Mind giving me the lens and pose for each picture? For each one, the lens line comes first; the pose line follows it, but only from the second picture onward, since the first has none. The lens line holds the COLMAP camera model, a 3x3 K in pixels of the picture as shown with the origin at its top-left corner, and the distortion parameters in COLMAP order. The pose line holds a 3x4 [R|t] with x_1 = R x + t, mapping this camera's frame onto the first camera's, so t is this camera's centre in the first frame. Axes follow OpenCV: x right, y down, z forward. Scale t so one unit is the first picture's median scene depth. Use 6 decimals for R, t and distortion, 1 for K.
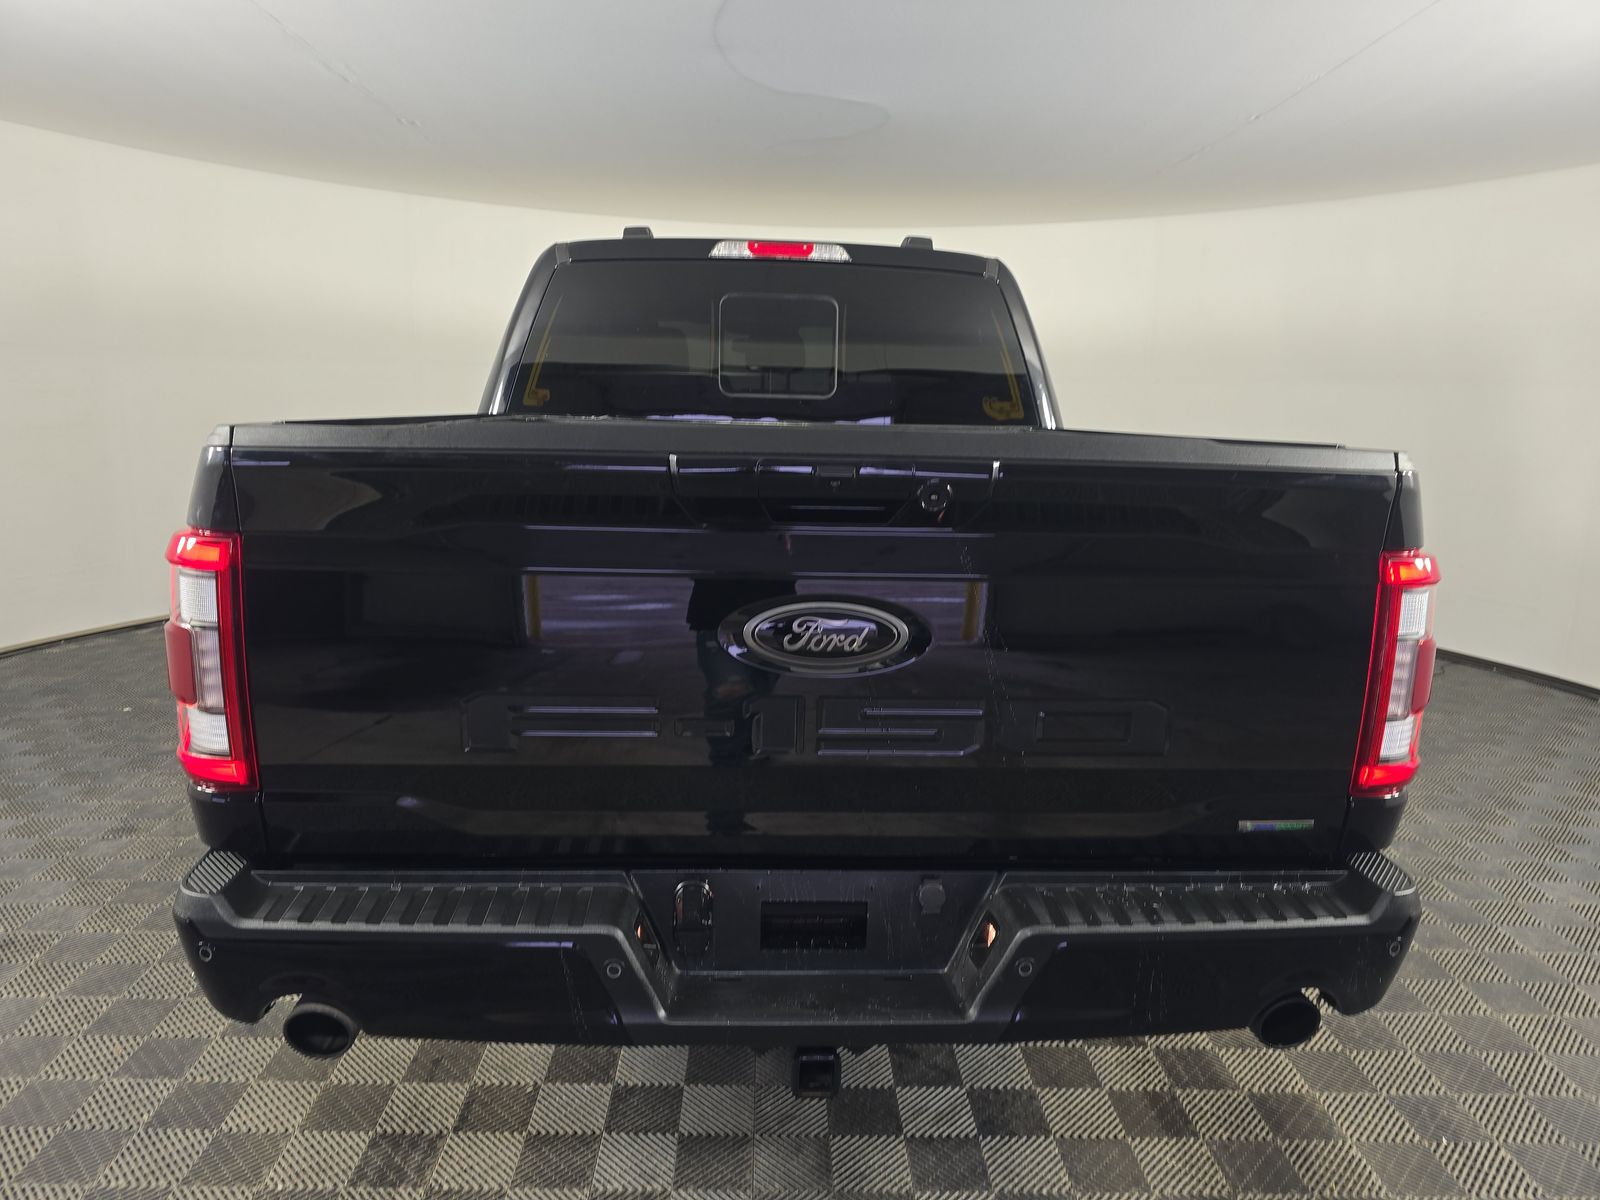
lens RADIAL K [[1054.9, 0, 782.3], [0, 1054.9, 619.8], [0, 0, 1]] dist [0.065275, -0.059090]
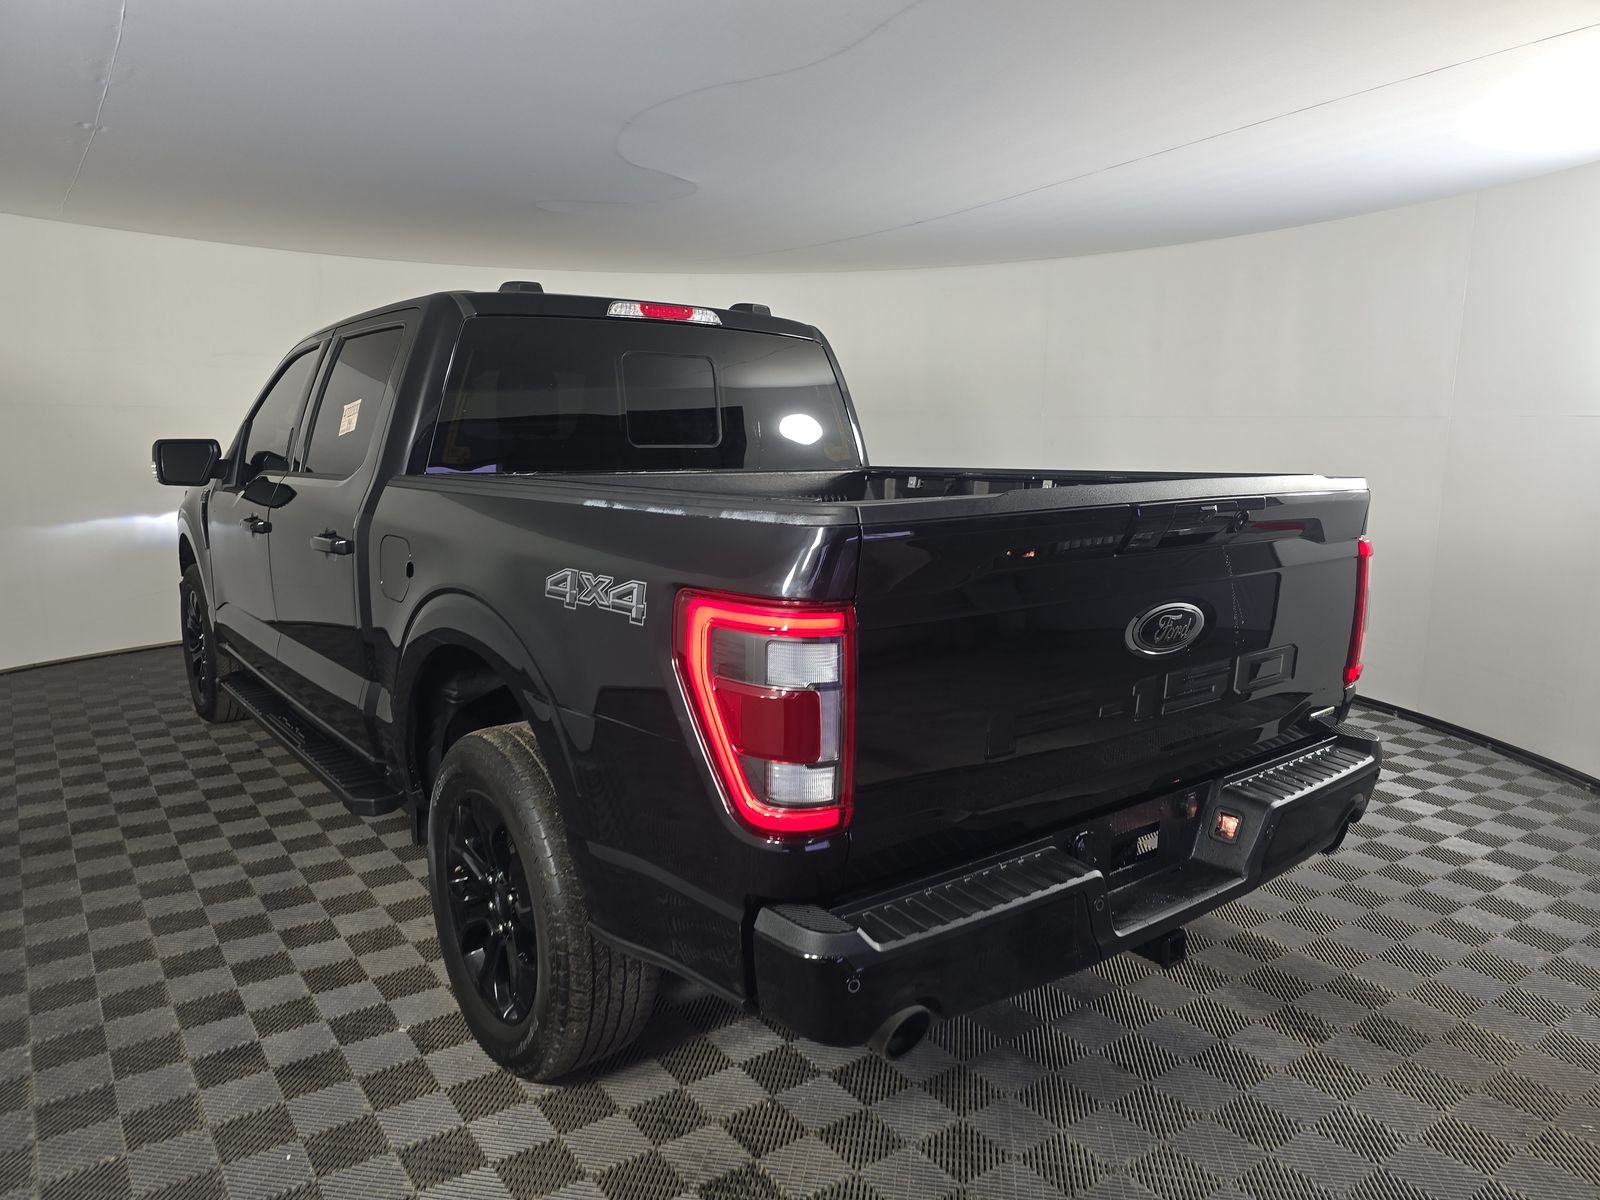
lens RADIAL K [[1054.9, 0, 782.3], [0, 1054.9, 619.8], [0, 0, 1]] dist [0.065275, -0.059090]
pose [[0.823150, -0.121178, 0.554743, -0.538284], [0.133923, 0.990833, 0.017717, -0.041026], [-0.551805, 0.059709, 0.831833, 0.055096]]
